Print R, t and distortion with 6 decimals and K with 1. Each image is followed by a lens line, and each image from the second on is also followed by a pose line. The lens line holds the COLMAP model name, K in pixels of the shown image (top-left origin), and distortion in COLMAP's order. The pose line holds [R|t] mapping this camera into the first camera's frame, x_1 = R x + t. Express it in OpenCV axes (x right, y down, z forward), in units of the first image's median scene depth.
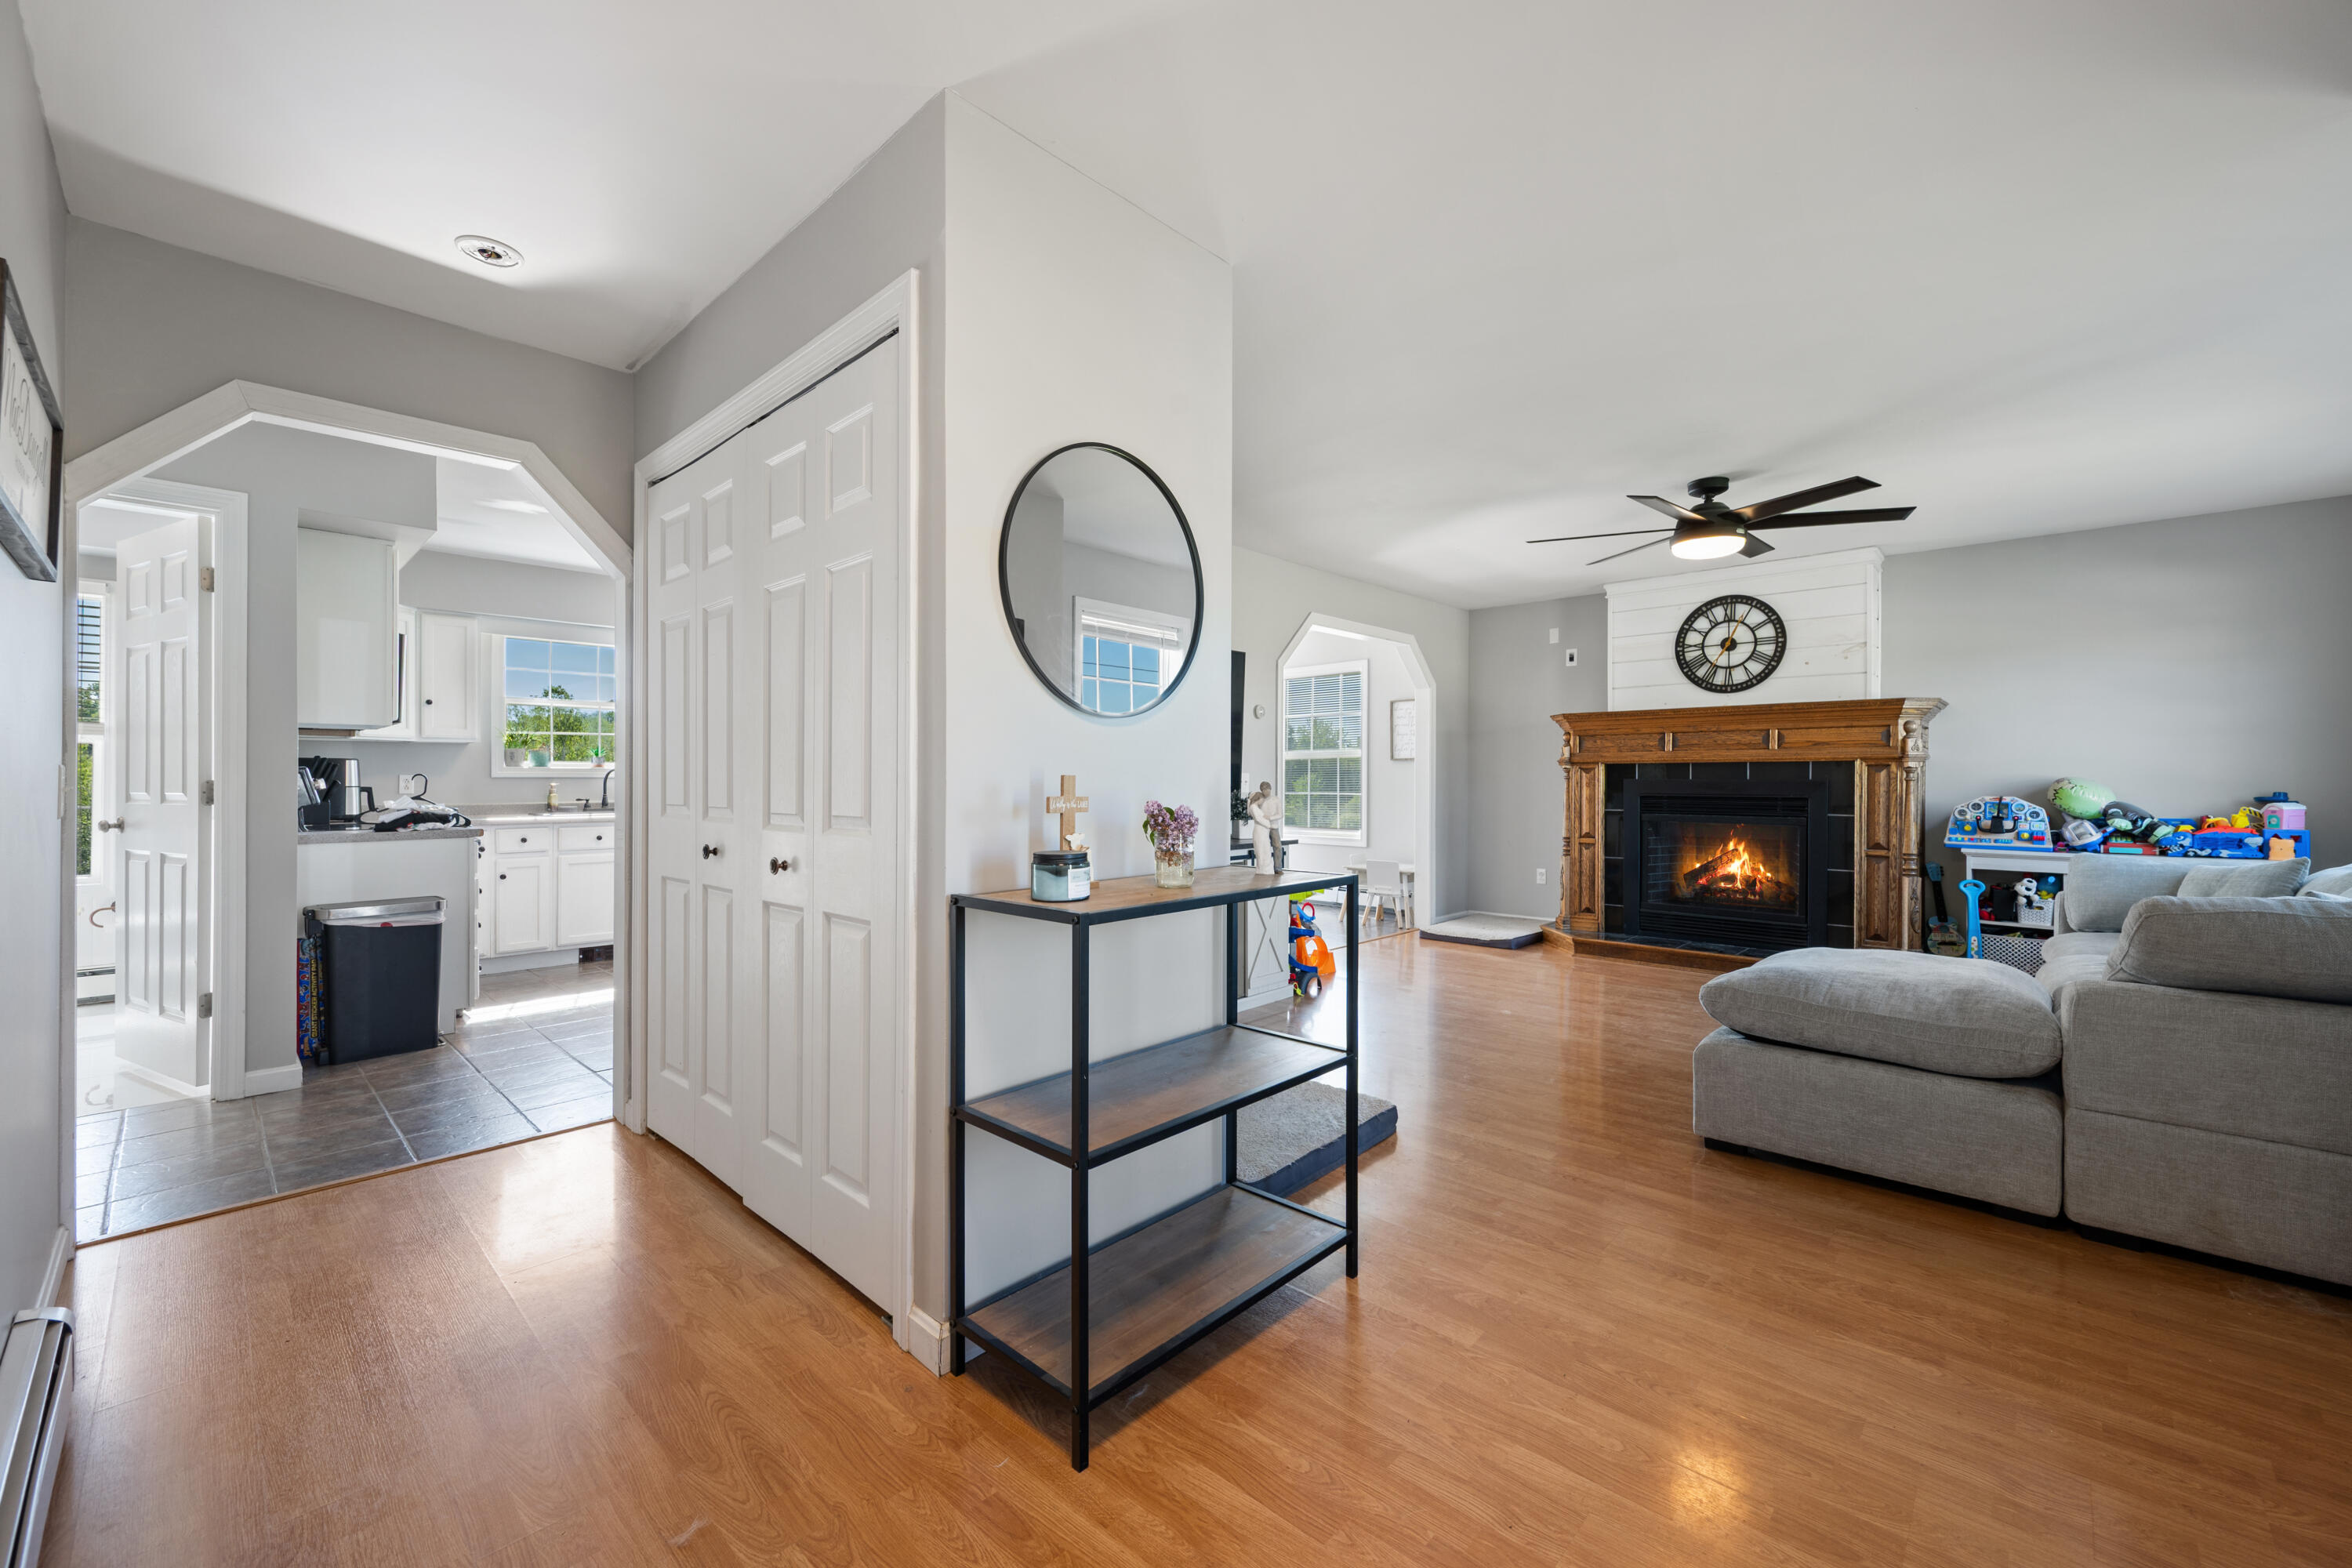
lens RADIAL K [[925.5, 0, 1175.8], [0, 925.5, 772.8], [0, 0, 1]] dist [-0.000753, 0.000515]
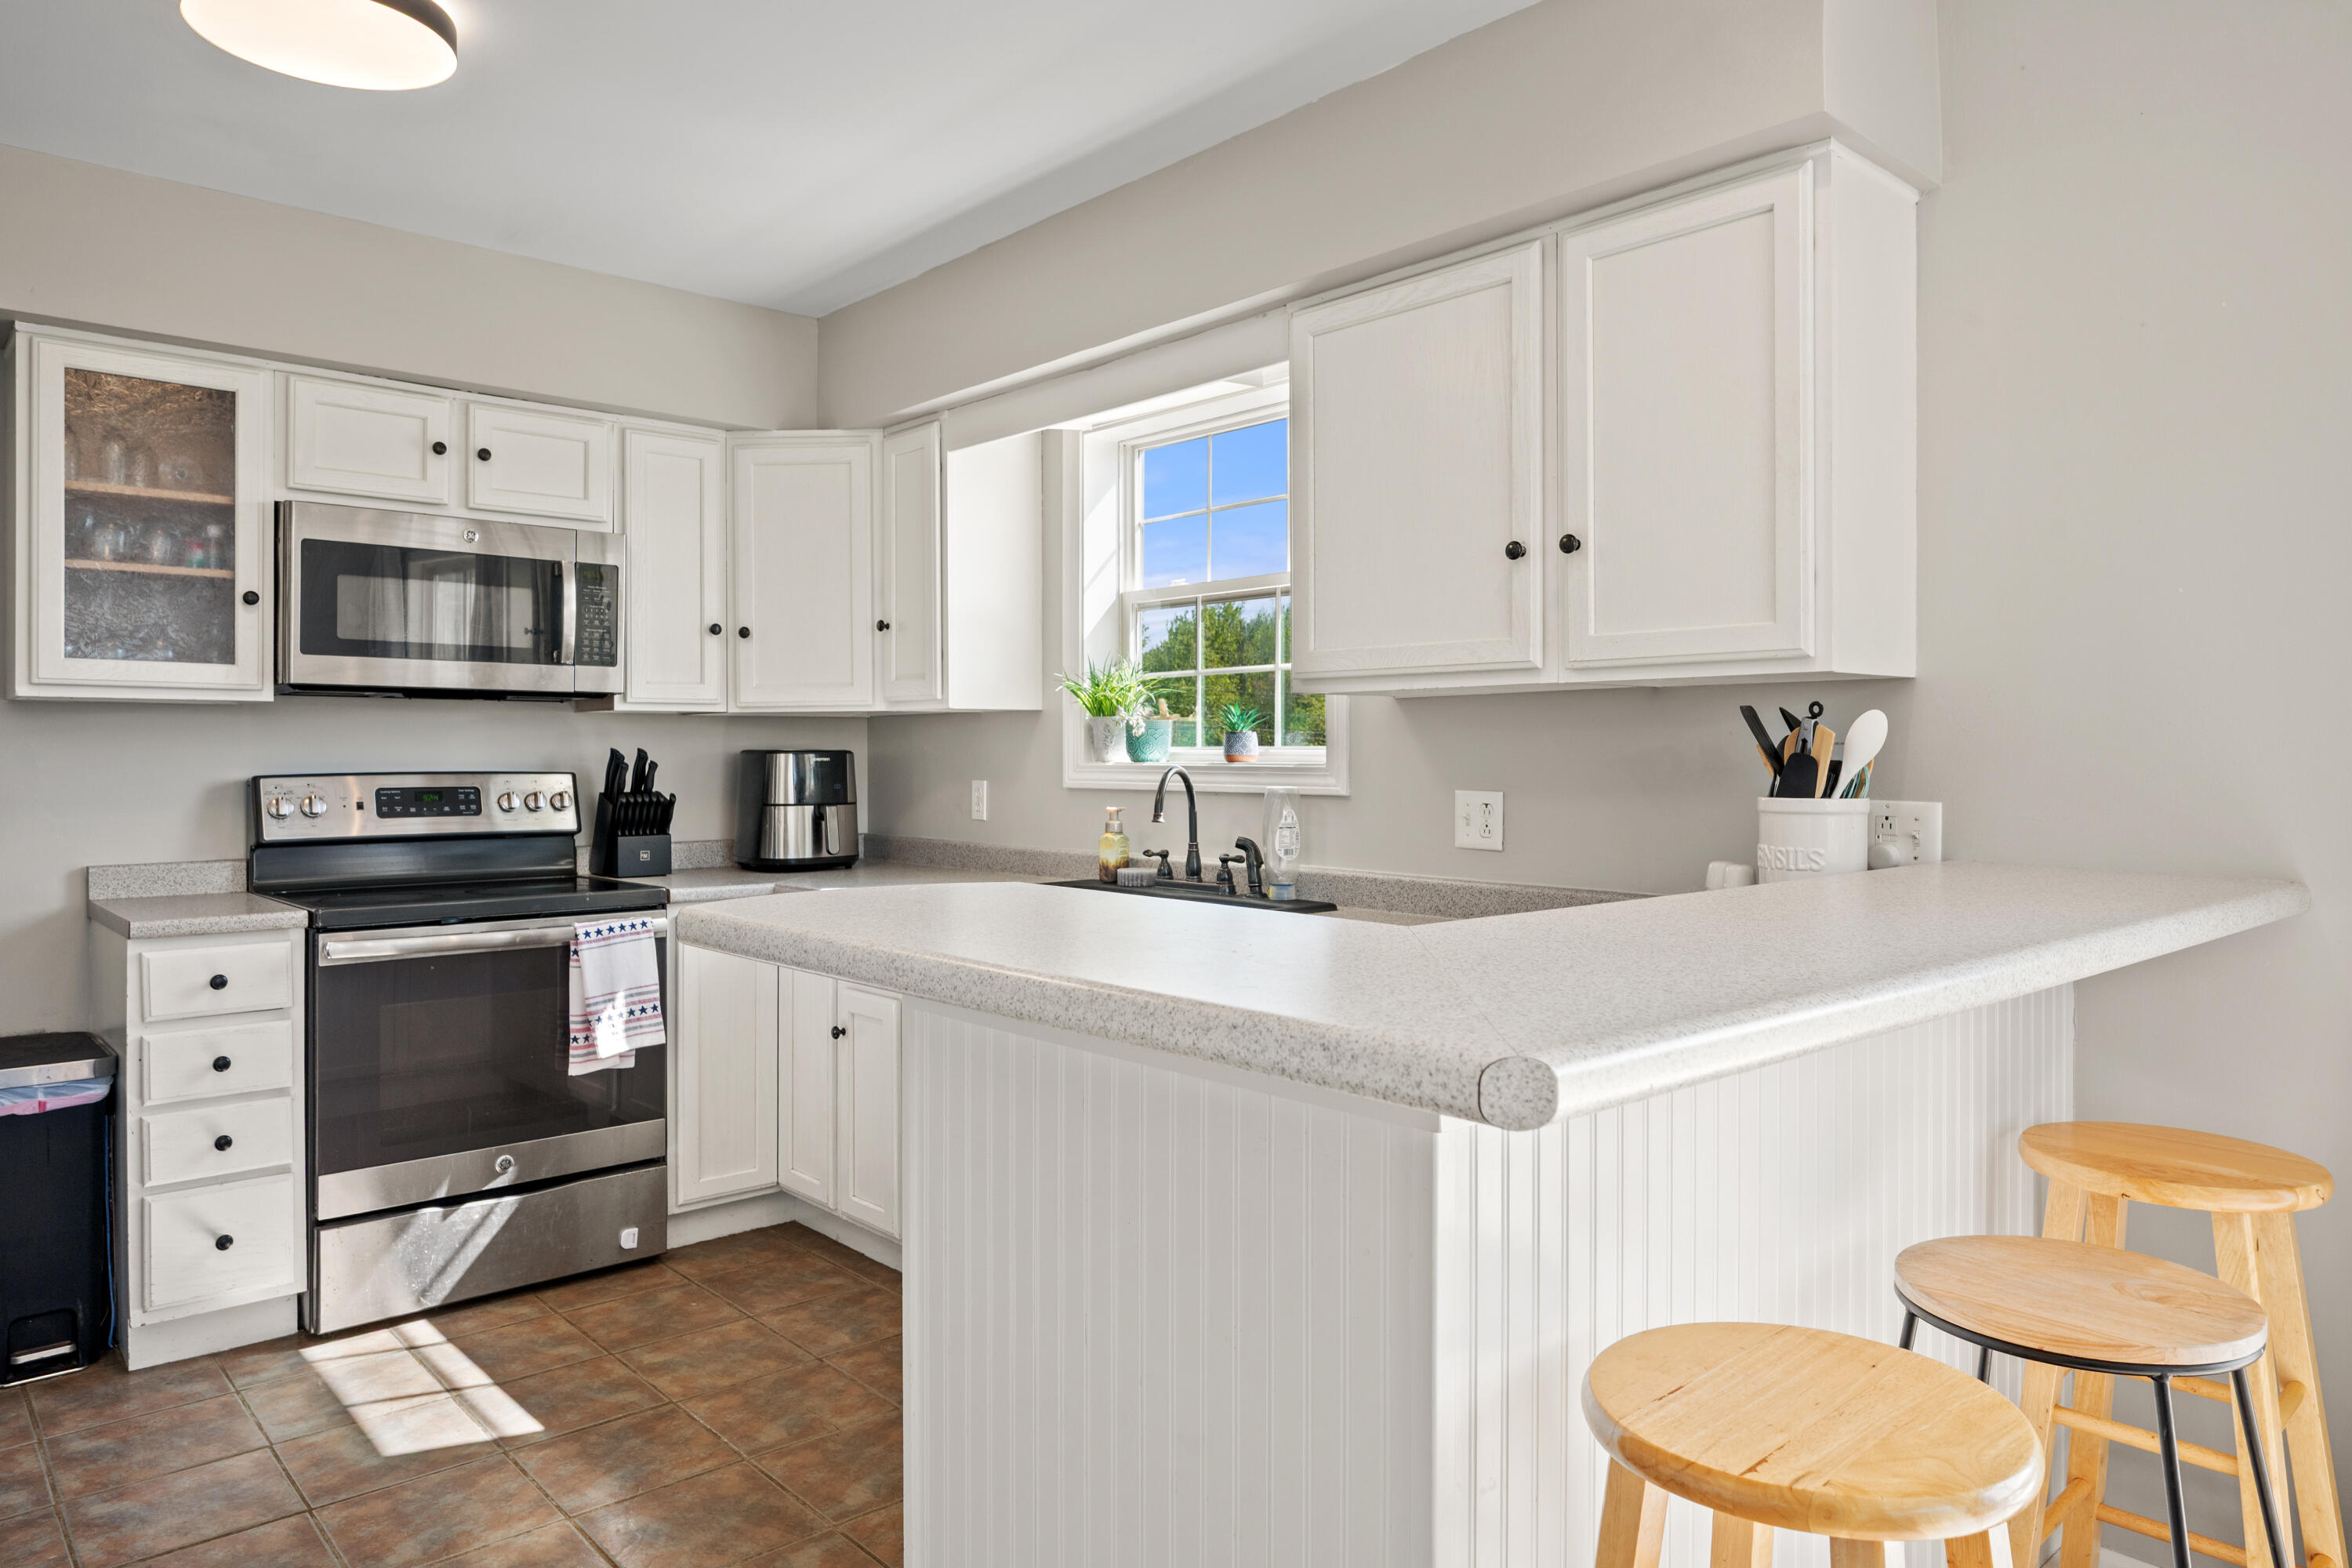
lens RADIAL K [[1499.0, 0, 1174.2], [0, 1499.0, 753.5], [0, 0, 1]] dist [0.004319, -0.003367]
pose [[-0.085902, -0.000126, -0.996304, -0.068408], [0.004221, 0.999991, -0.000491, -0.010320], [0.996295, -0.004248, -0.085901, 1.129303]]
